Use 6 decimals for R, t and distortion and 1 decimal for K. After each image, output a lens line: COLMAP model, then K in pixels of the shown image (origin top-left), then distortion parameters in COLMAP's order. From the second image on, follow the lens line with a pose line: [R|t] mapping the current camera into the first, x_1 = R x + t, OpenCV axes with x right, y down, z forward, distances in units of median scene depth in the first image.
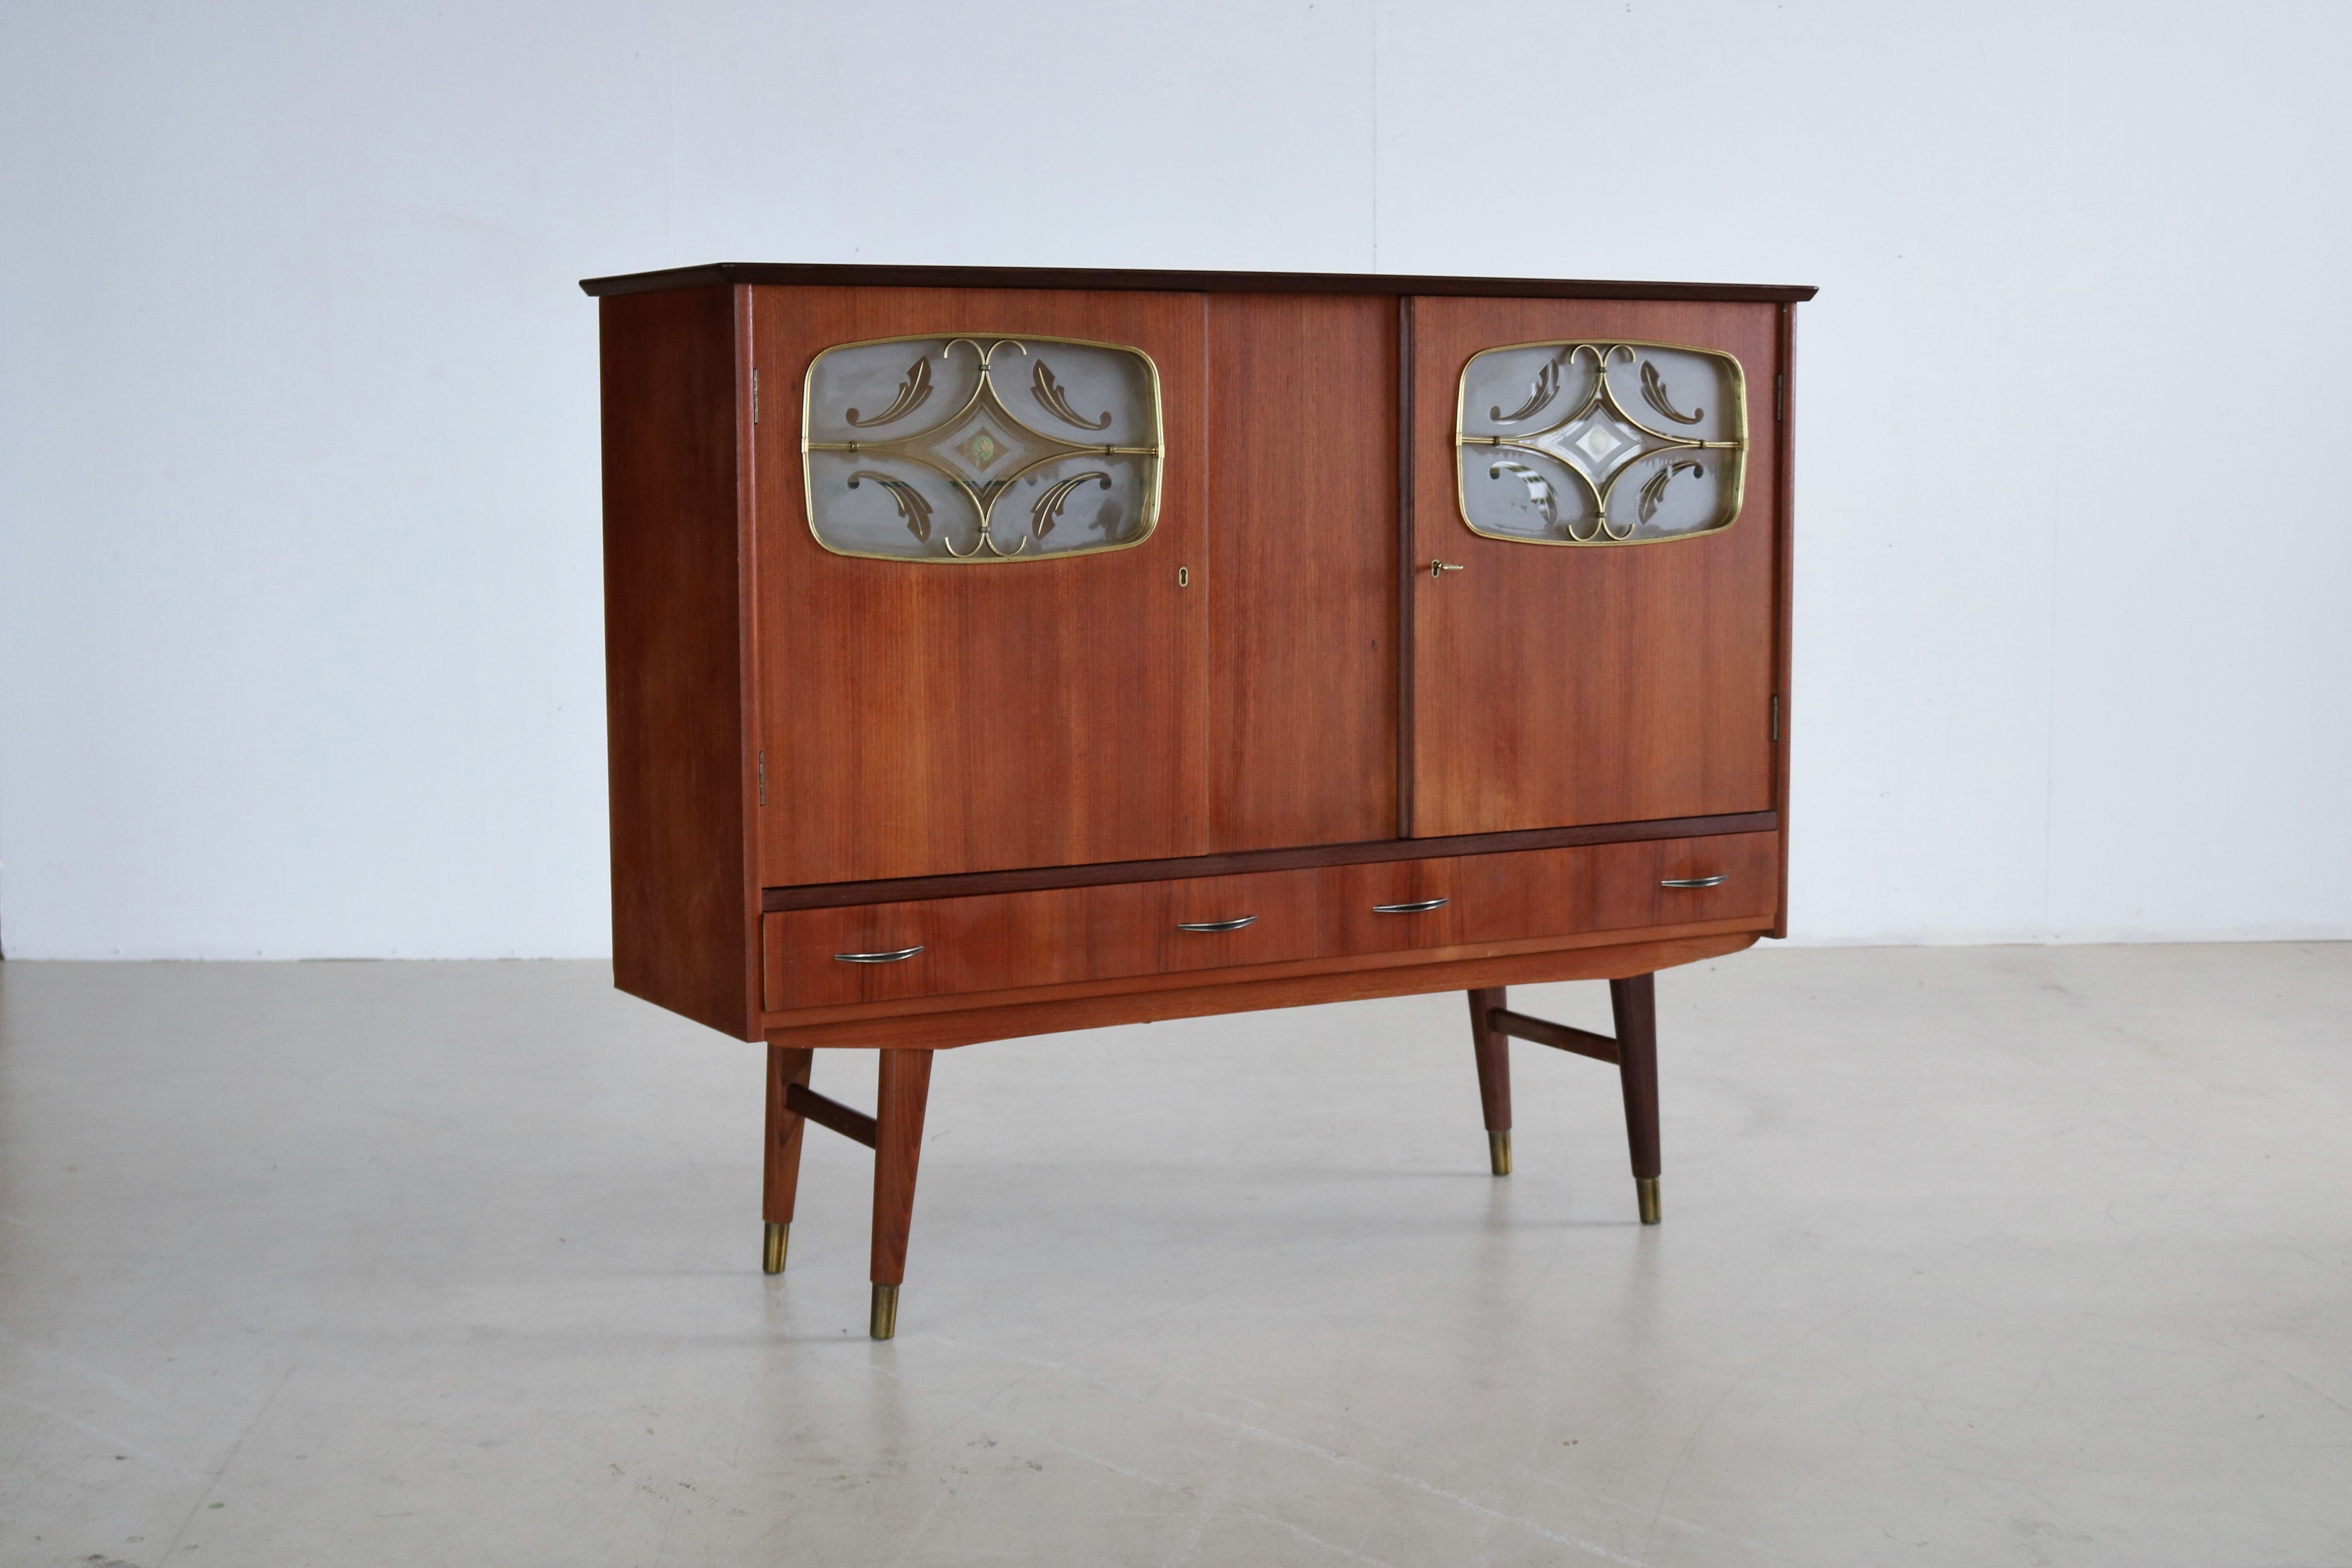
lens RADIAL K [[3301.9, 0, 1185.0], [0, 3301.9, 781.3], [0, 0, 1]] dist [-0.056723, 0.000000]
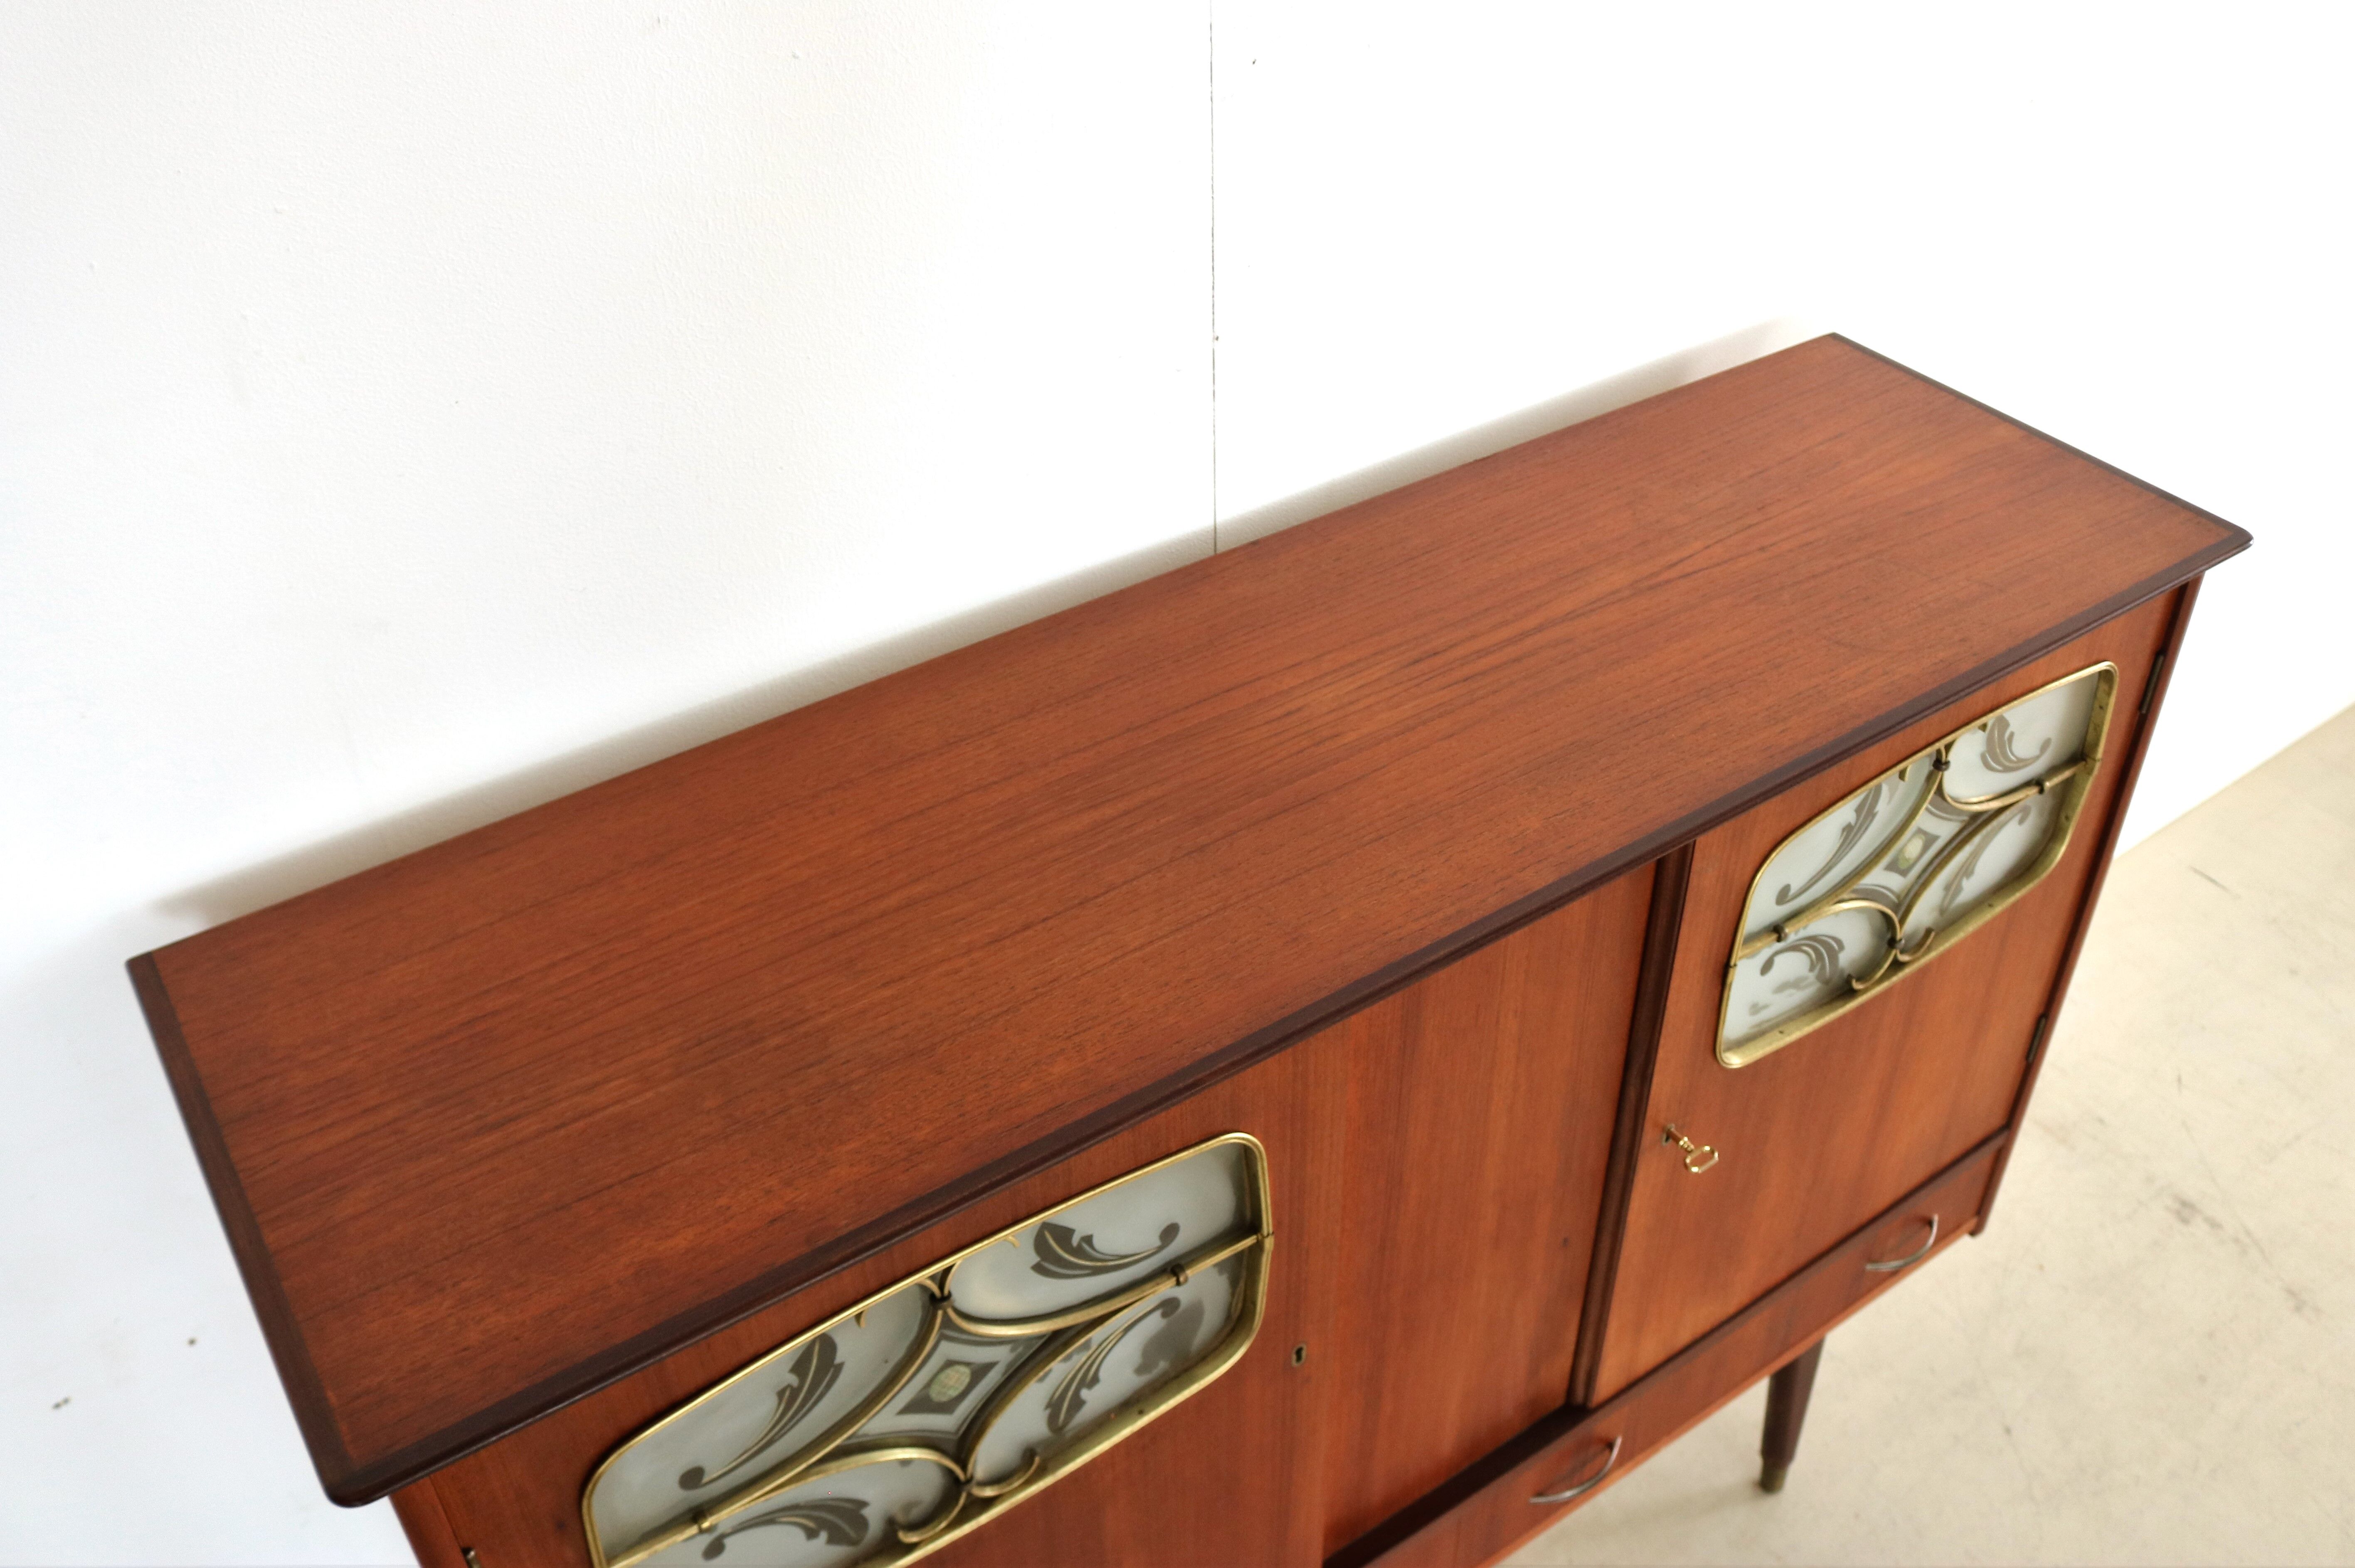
lens RADIAL K [[2021.5, 0, 1199.9], [0, 2021.5, 706.2], [0, 0, 1]] dist [-0.129599, 0.061164]
pose [[0.996880, -0.048840, 0.062003, -0.034019], [0.012135, 0.871057, 0.491031, -0.333355], [-0.077990, -0.488747, 0.868933, 0.734444]]
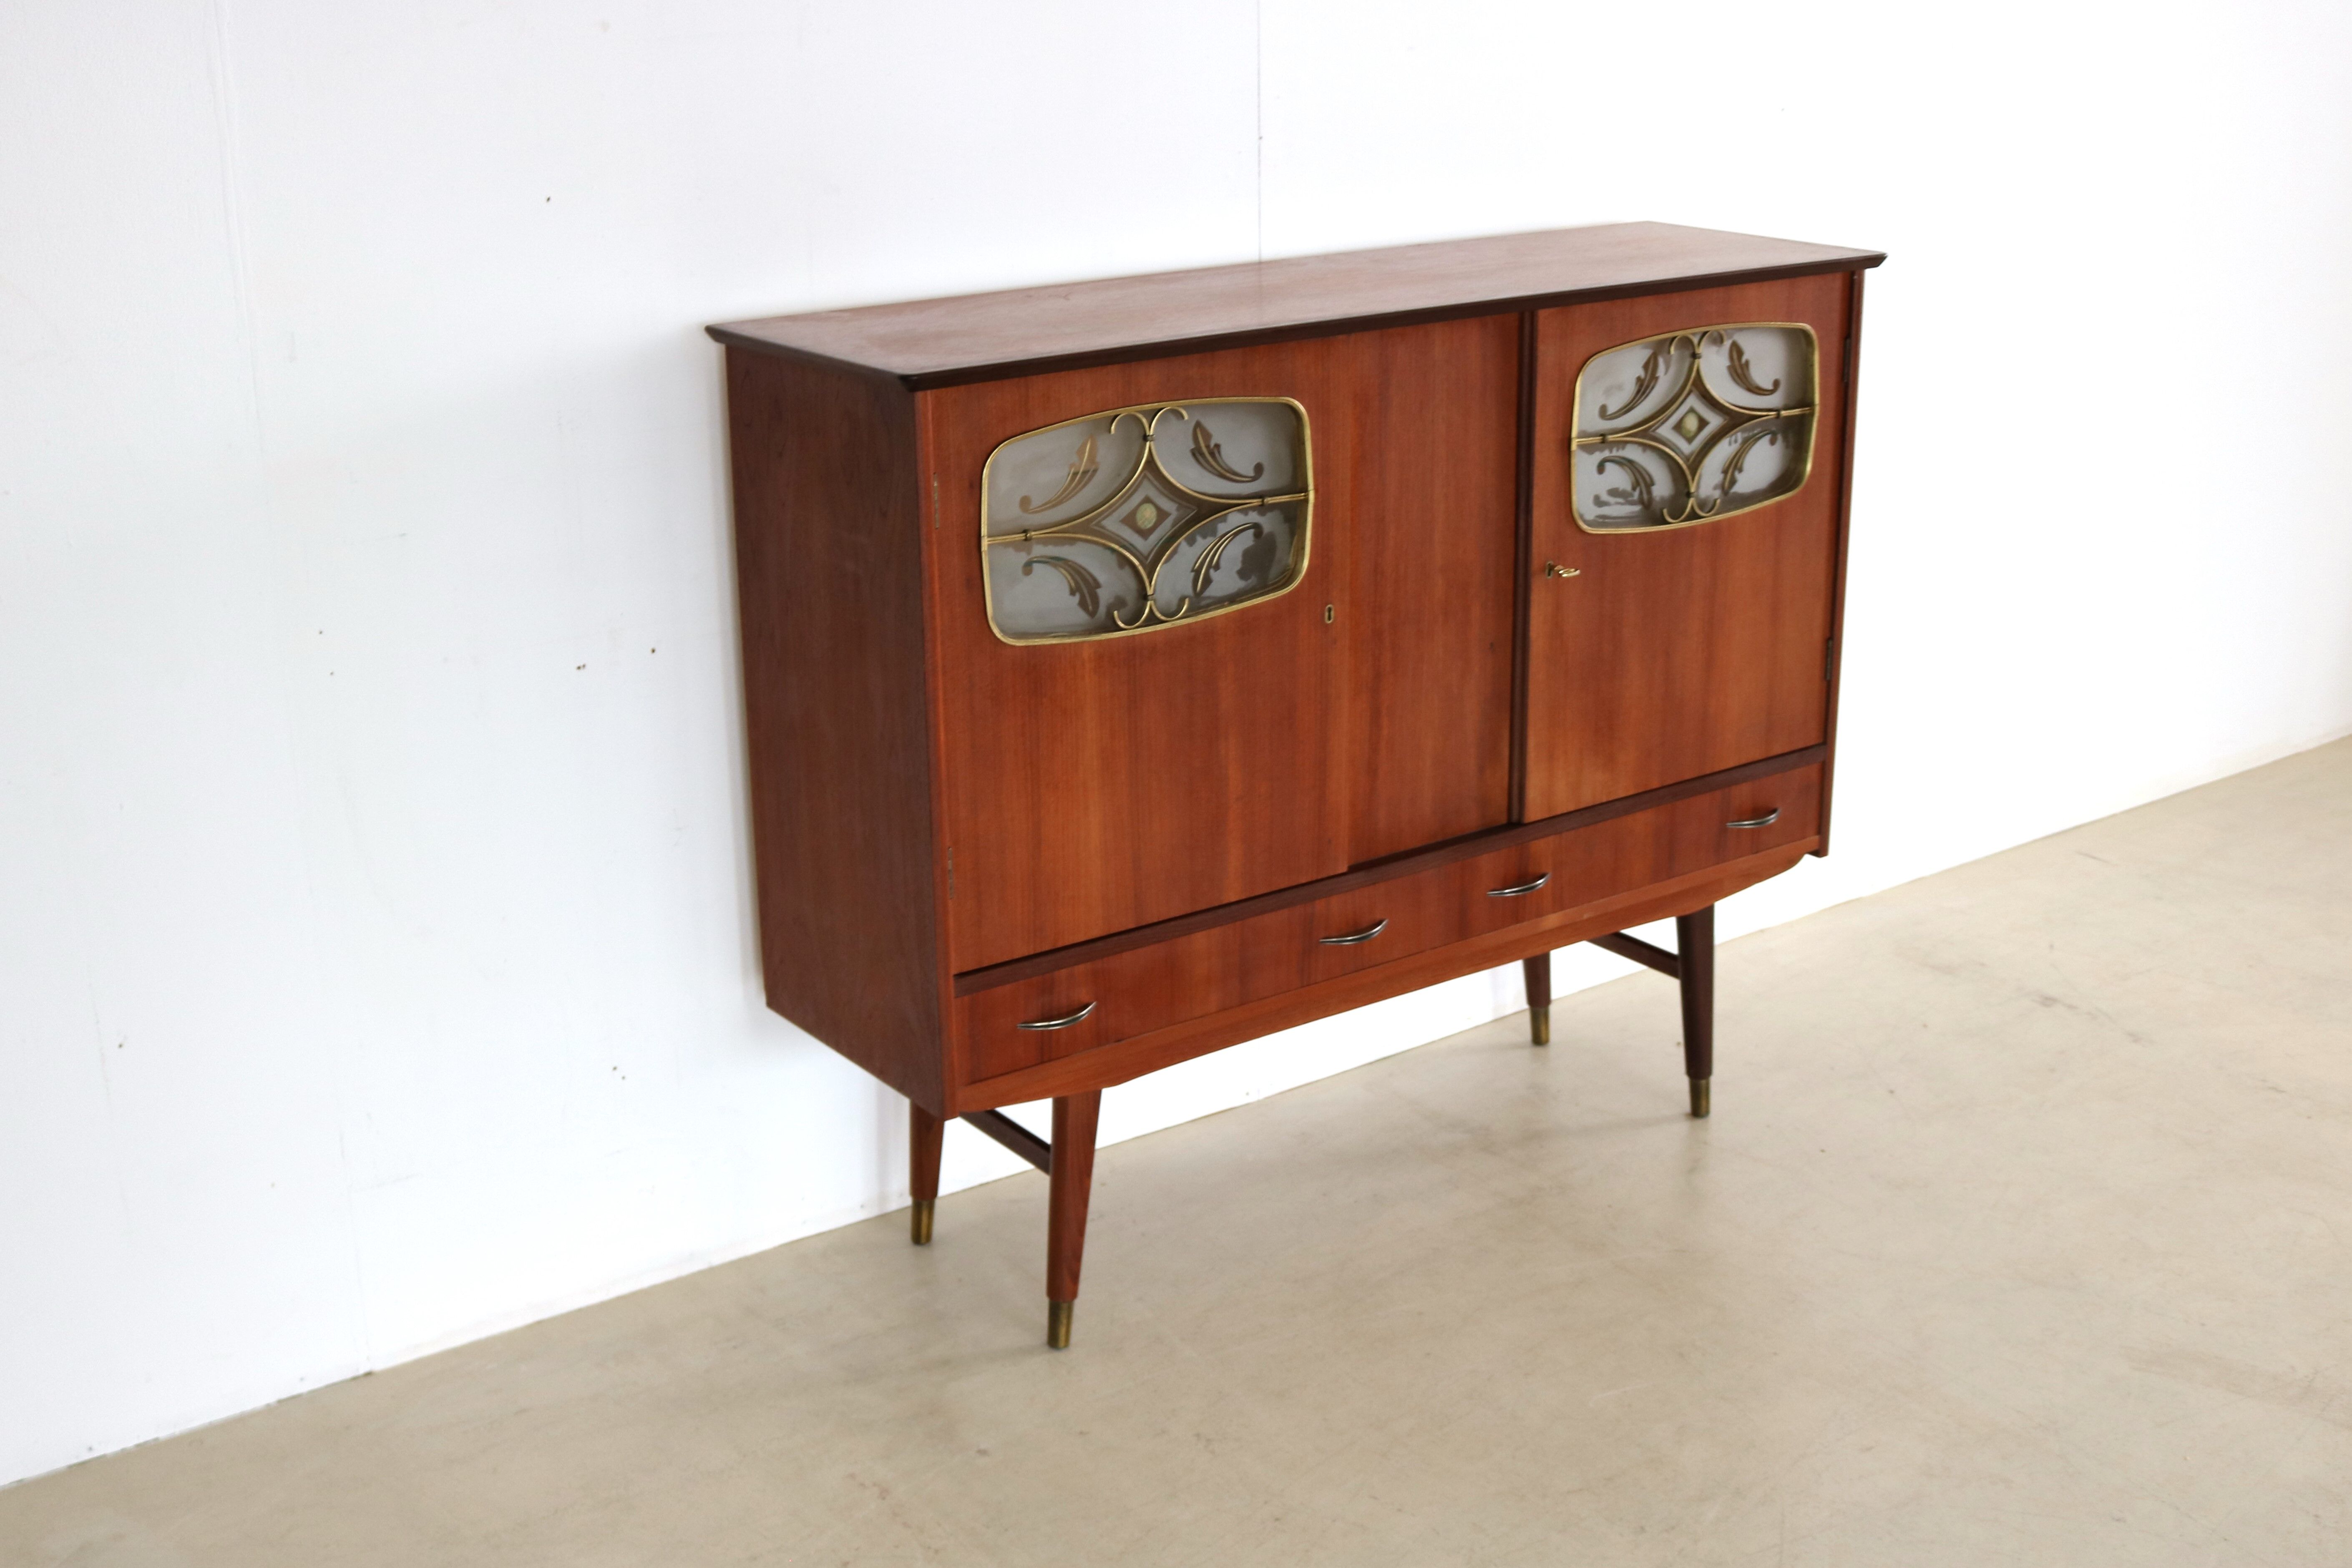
lens RADIAL K [[2780.0, 0, 1180.6], [0, 2780.0, 789.9], [0, 0, 1]] dist [-0.096432, 0.000000]
pose [[0.994225, -0.040000, 0.099585, -0.130442], [0.018403, 0.977744, 0.208994, -0.184907], [-0.105729, -0.205955, 0.972833, 0.162069]]
